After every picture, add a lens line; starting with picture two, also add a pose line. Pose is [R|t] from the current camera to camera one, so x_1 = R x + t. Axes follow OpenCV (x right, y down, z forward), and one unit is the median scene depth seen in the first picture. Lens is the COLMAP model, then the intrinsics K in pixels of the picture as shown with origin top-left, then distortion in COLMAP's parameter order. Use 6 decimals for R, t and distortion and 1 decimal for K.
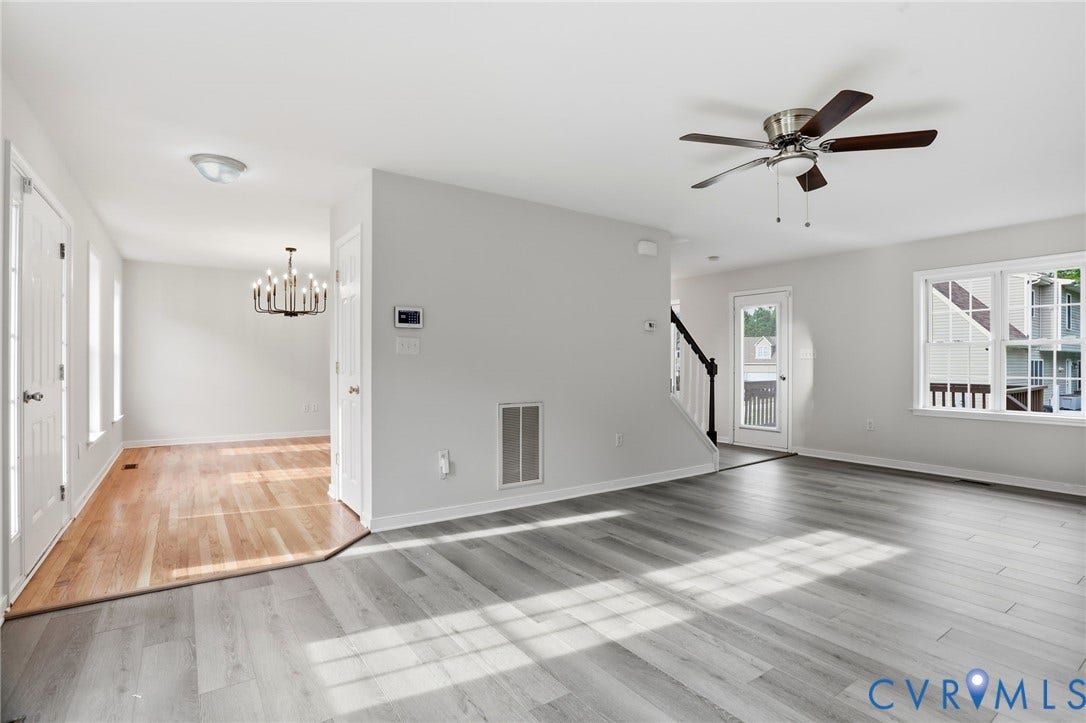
lens RADIAL K [[526.4, 0, 543.0], [0, 526.4, 361.5], [0, 0, 1]] dist [-0.001567, 0.000143]
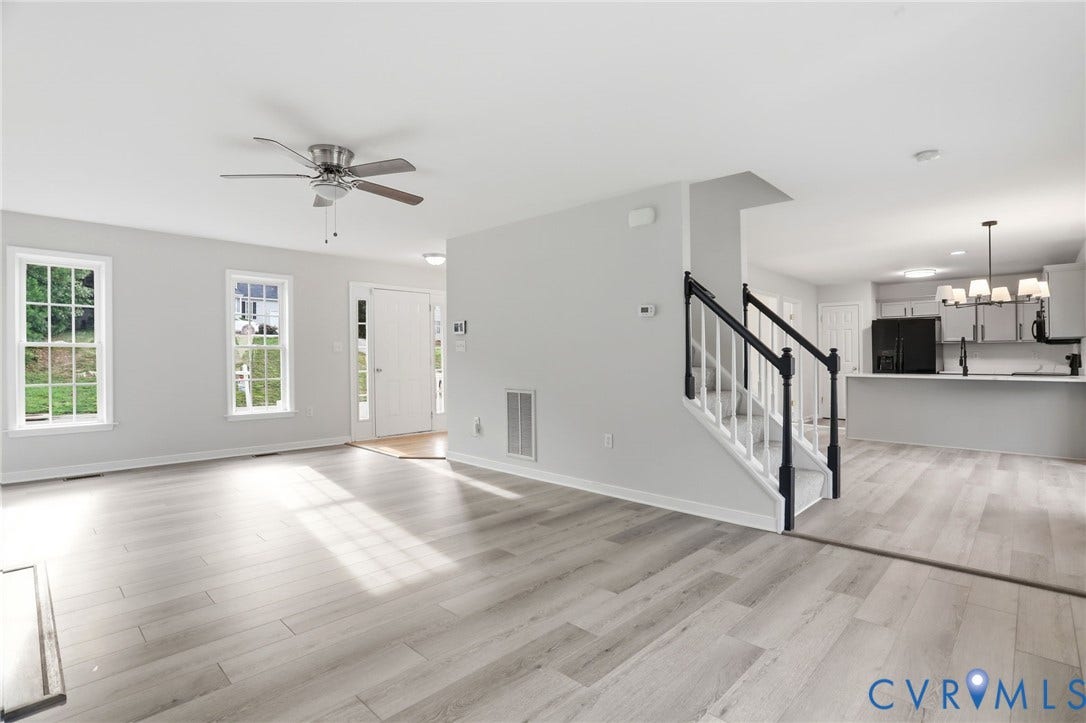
lens RADIAL K [[526.4, 0, 543.0], [0, 526.4, 361.5], [0, 0, 1]] dist [-0.001567, 0.000143]
pose [[0.198243, 0.007227, -0.980126, 1.122844], [-0.001534, 0.999974, 0.007063, 0.005357], [0.980152, 0.000104, 0.198249, 0.790740]]
